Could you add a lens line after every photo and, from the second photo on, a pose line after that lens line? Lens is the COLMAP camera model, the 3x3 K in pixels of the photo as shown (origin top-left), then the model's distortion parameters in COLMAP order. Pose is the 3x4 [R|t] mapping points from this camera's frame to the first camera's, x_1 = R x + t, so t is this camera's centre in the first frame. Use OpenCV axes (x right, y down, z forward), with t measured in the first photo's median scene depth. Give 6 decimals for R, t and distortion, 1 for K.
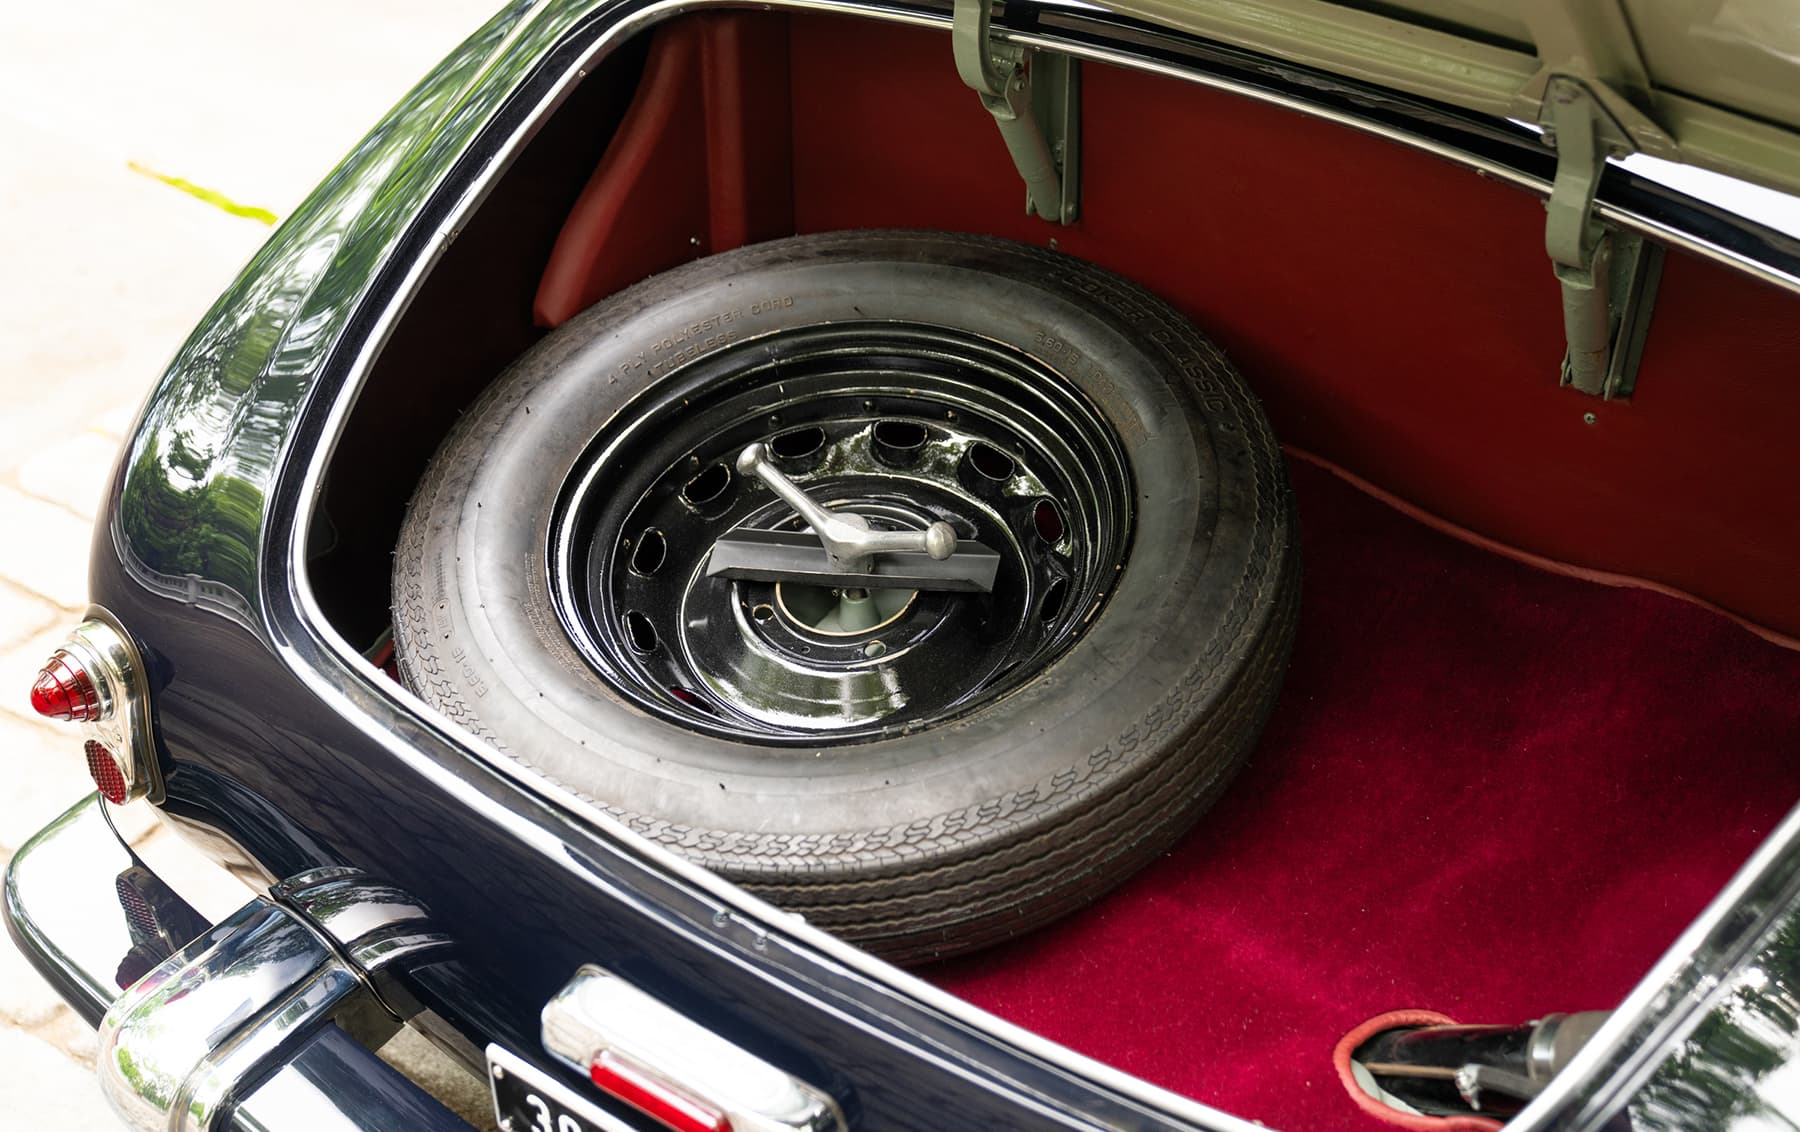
lens RADIAL K [[2341.3, 0, 900.0], [0, 2341.3, 566.0], [0, 0, 1]] dist [0.159966, 0.006240]
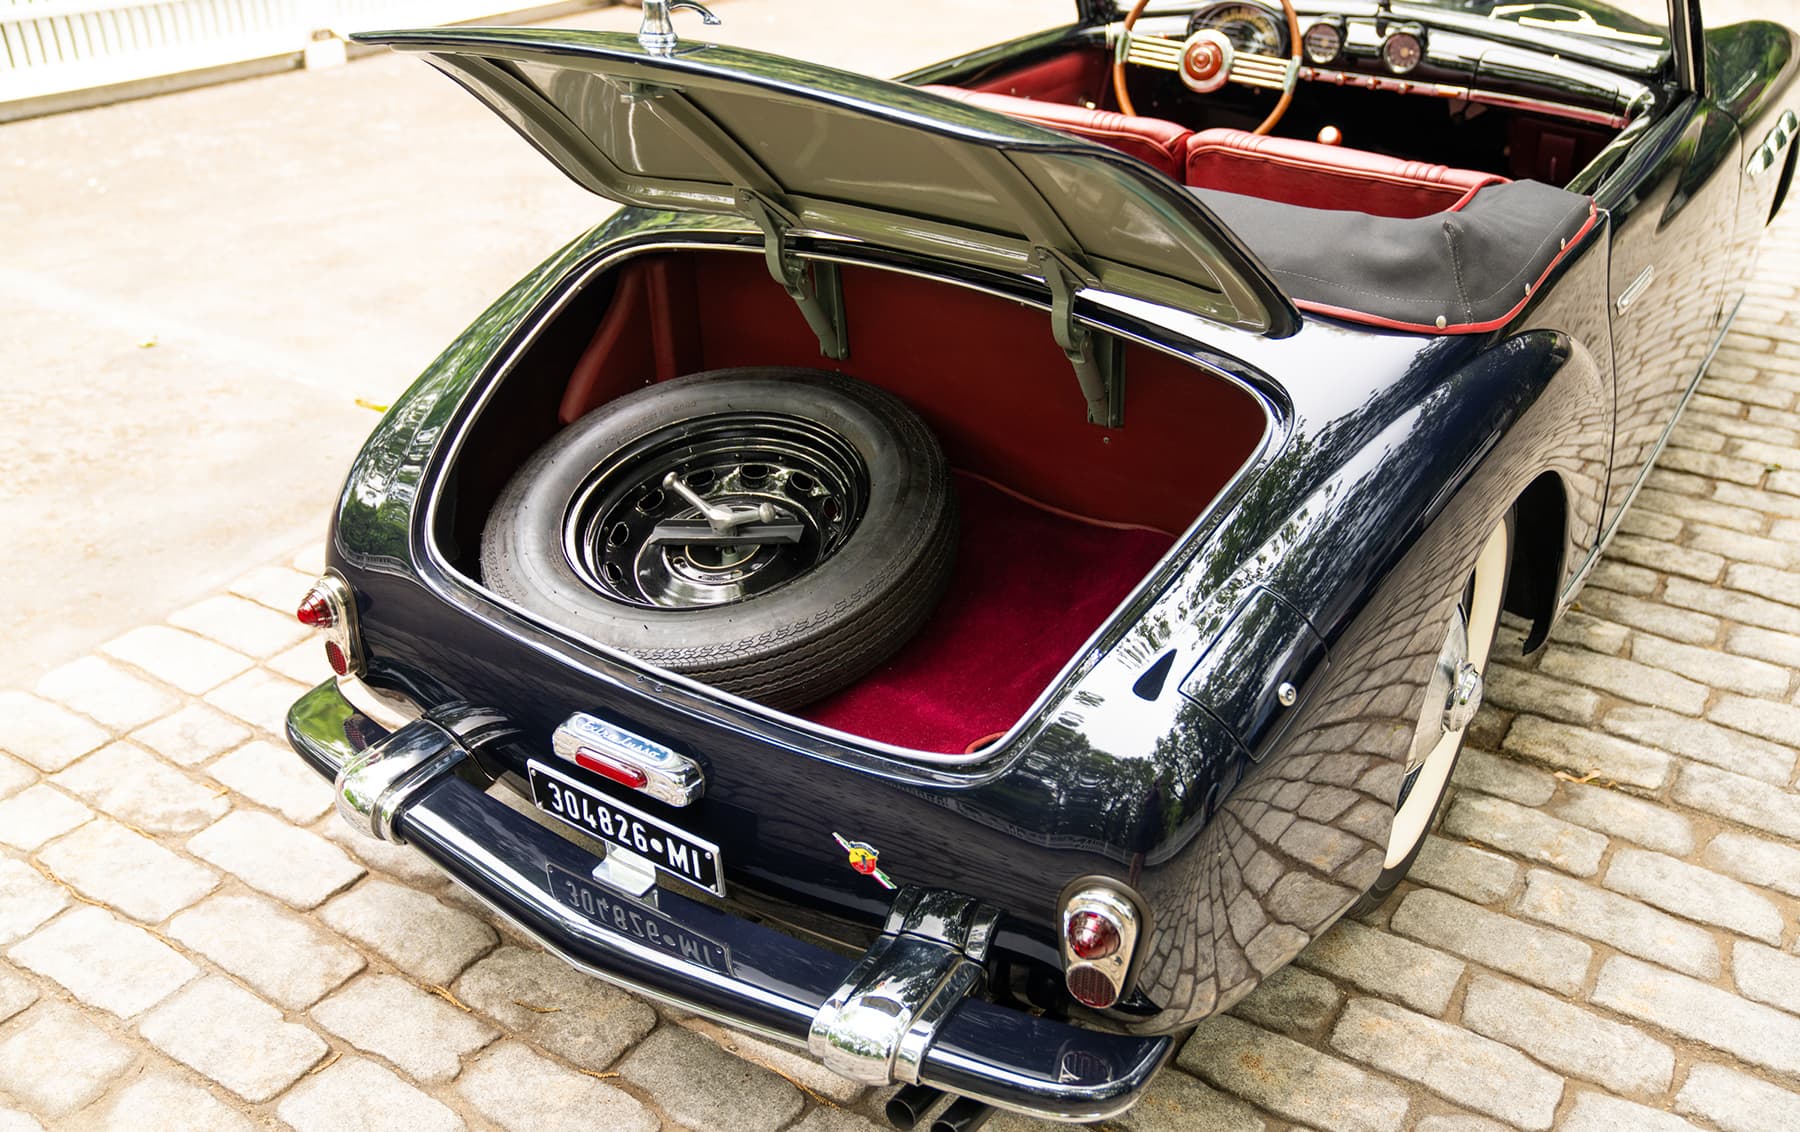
lens RADIAL K [[1609.7, 0, 900.0], [0, 1609.7, 566.0], [0, 0, 1]] dist [-0.011617, 0.001008]
pose [[0.999113, -0.041303, 0.008257, 0.110123], [0.041910, 0.994407, -0.096947, 0.160023], [-0.004207, 0.097207, 0.995255, -0.288137]]
